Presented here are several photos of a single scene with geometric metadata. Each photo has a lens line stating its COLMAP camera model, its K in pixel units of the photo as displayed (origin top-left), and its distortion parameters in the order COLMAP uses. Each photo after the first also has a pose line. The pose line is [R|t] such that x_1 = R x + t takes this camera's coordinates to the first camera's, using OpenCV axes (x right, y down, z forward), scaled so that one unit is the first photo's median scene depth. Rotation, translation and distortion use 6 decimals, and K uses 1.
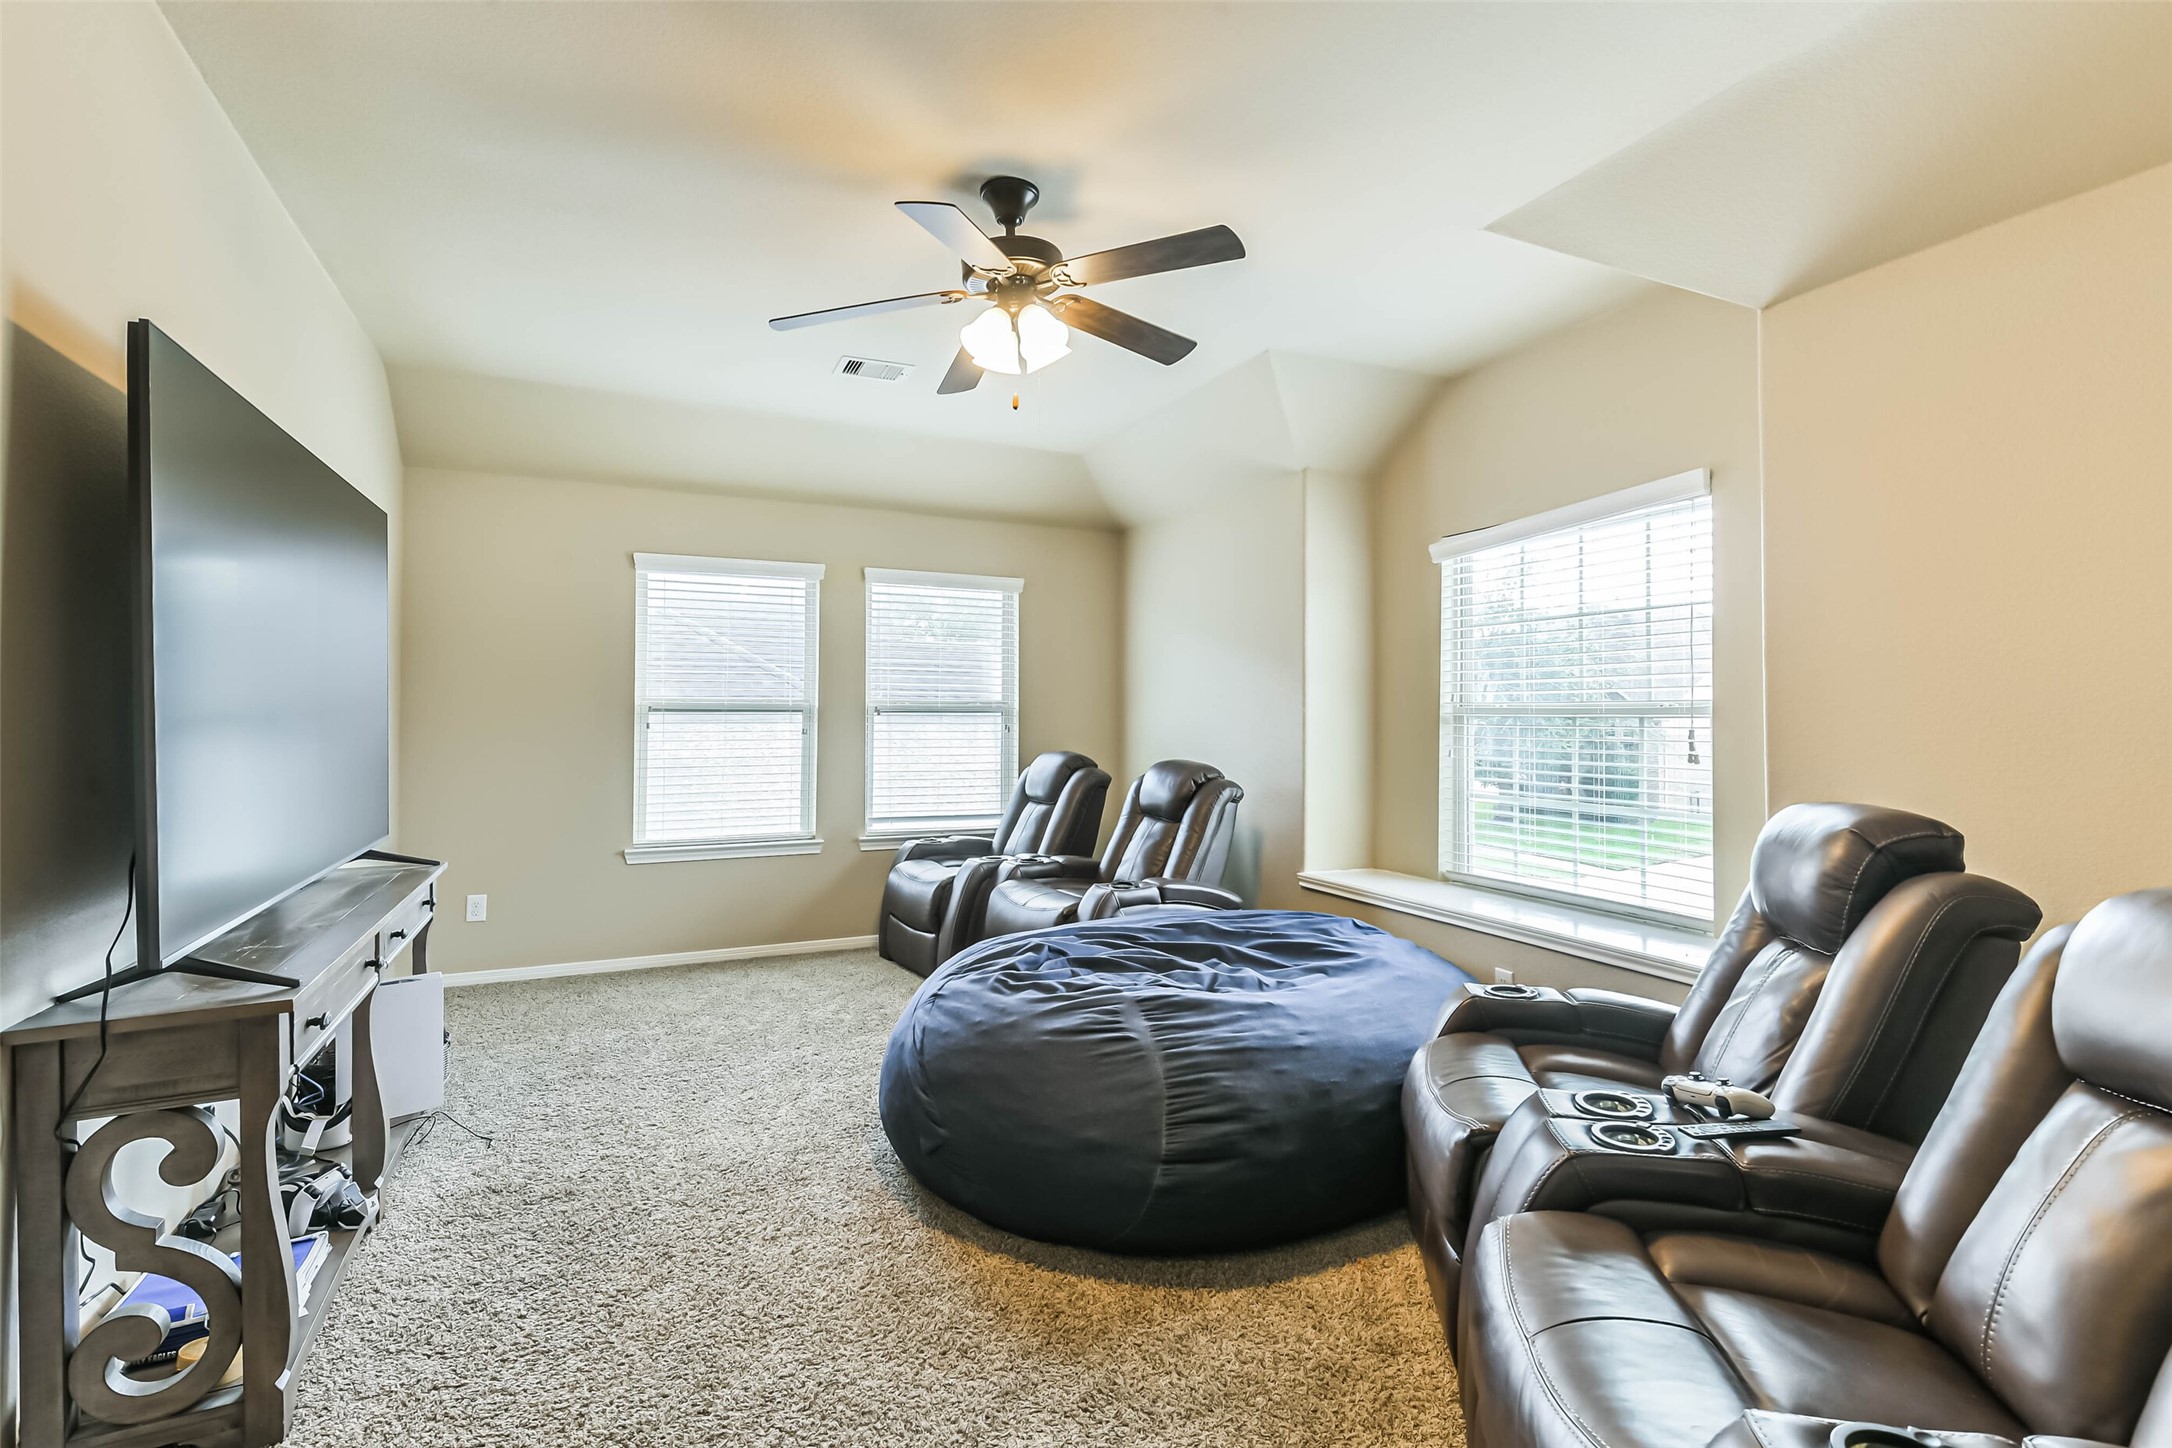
lens RADIAL K [[1100.3, 0, 1089.1], [0, 1100.3, 680.3], [0, 0, 1]] dist [0.038974, -0.016364]
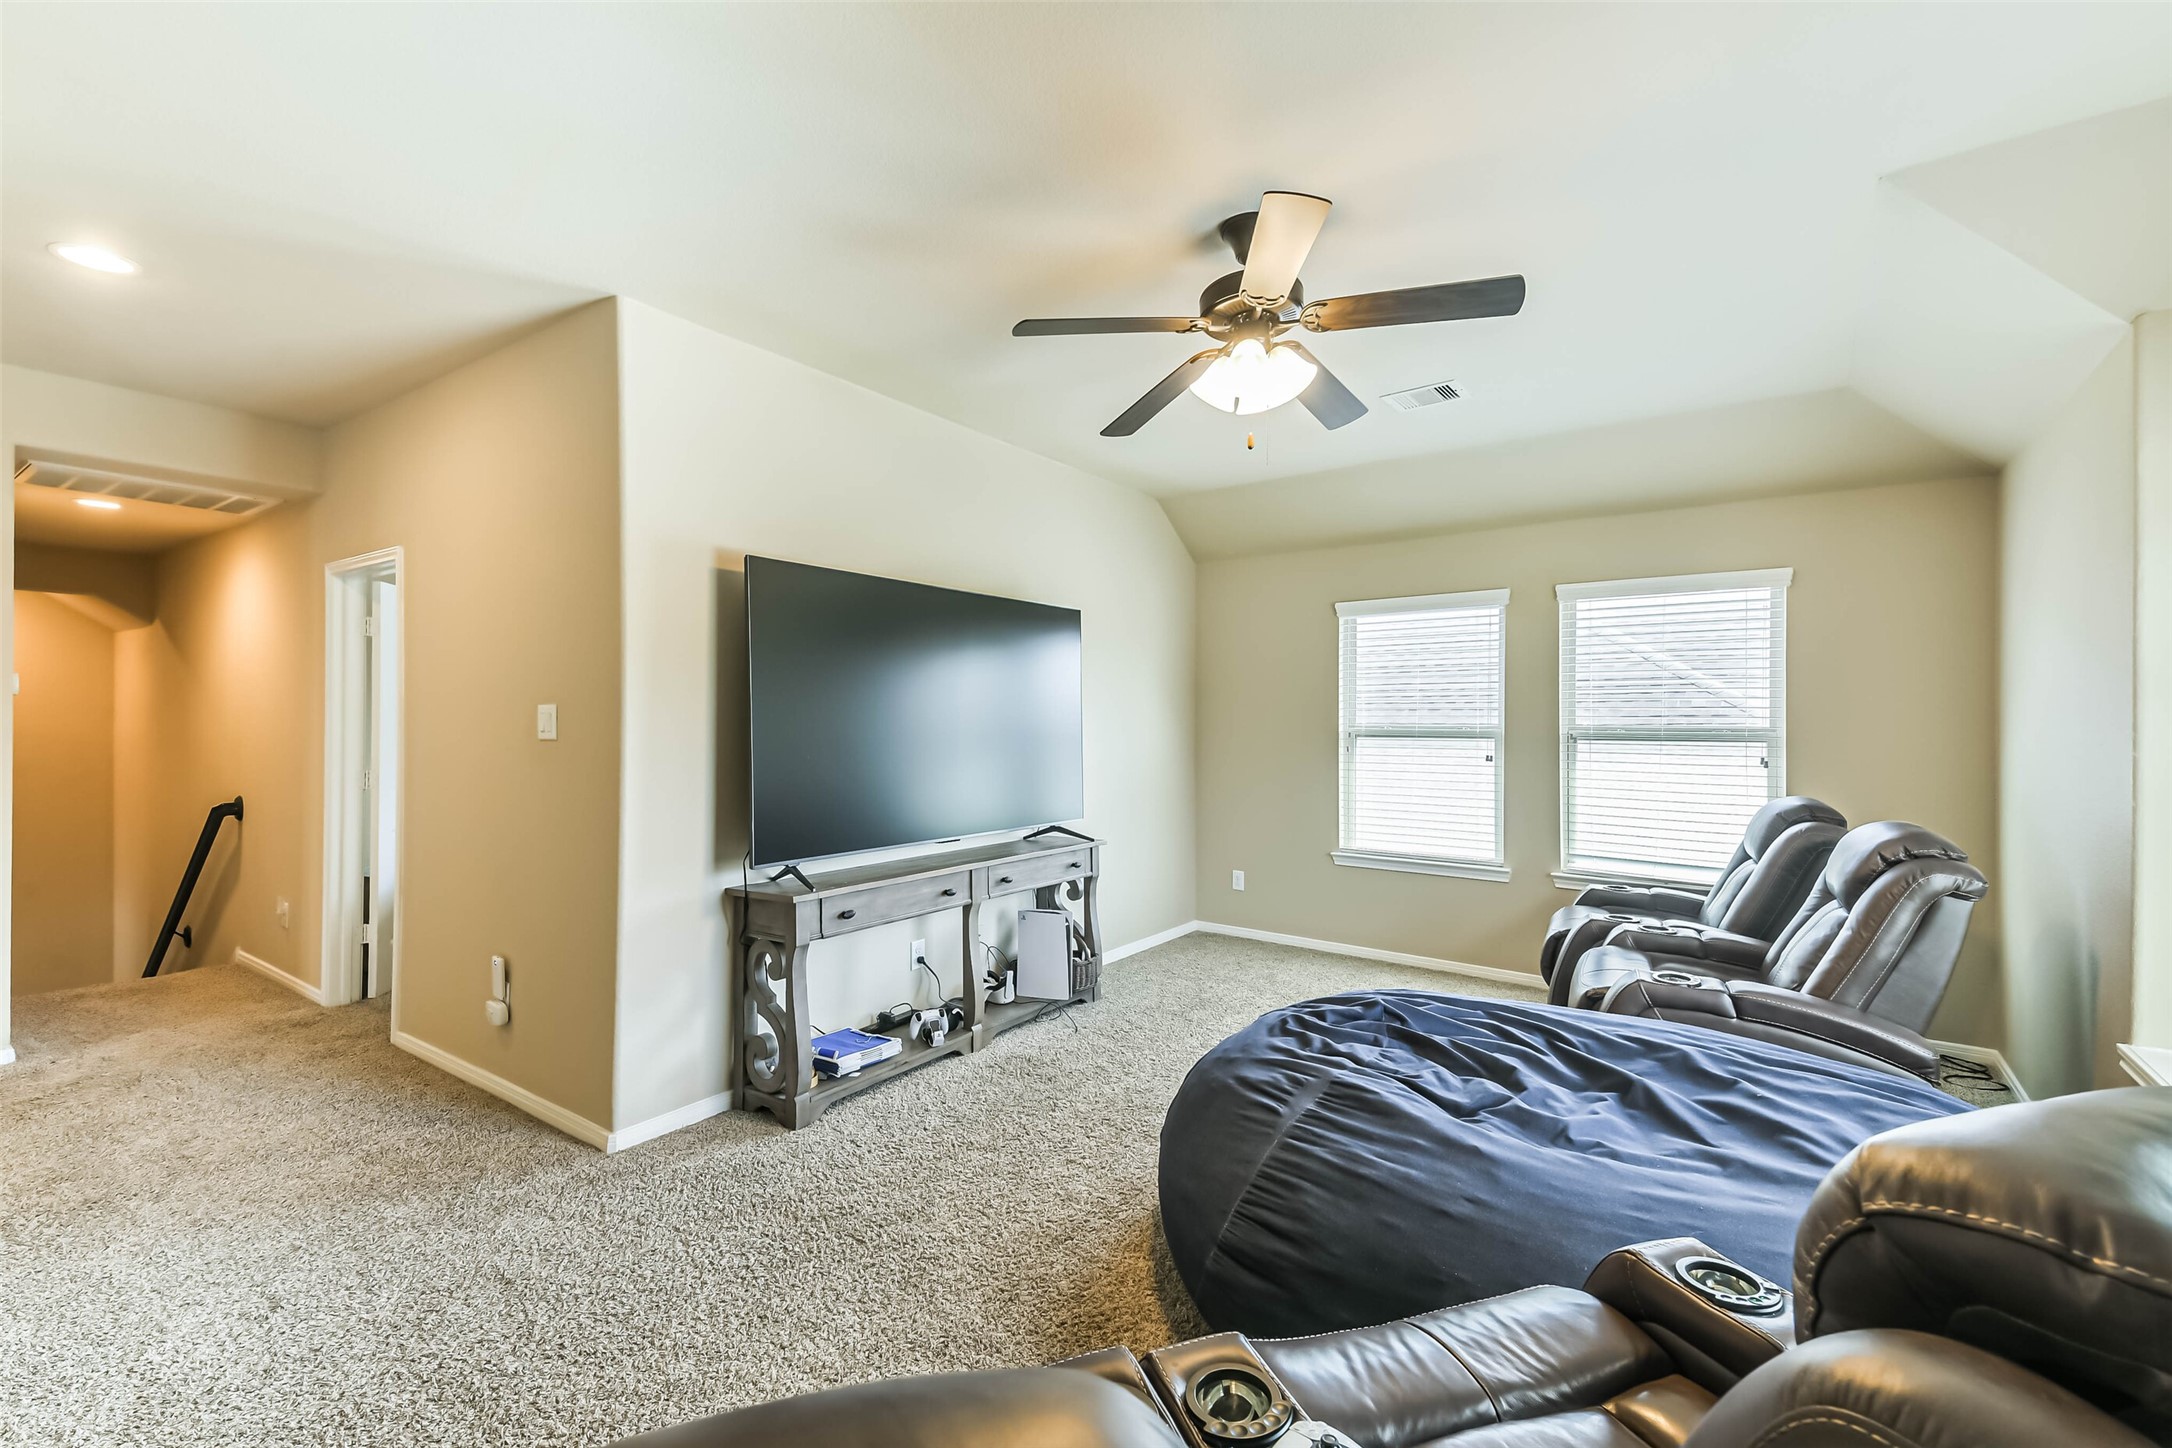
lens RADIAL K [[918.0, 0, 996.7], [0, 918.0, 726.4], [0, 0, 1]] dist [0.059709, -0.000051]
pose [[0.453433, 0.000857, -0.891290, 0.307582], [0.024868, 0.999598, 0.013612, -0.006001], [0.890943, -0.028337, 0.453230, 0.223759]]
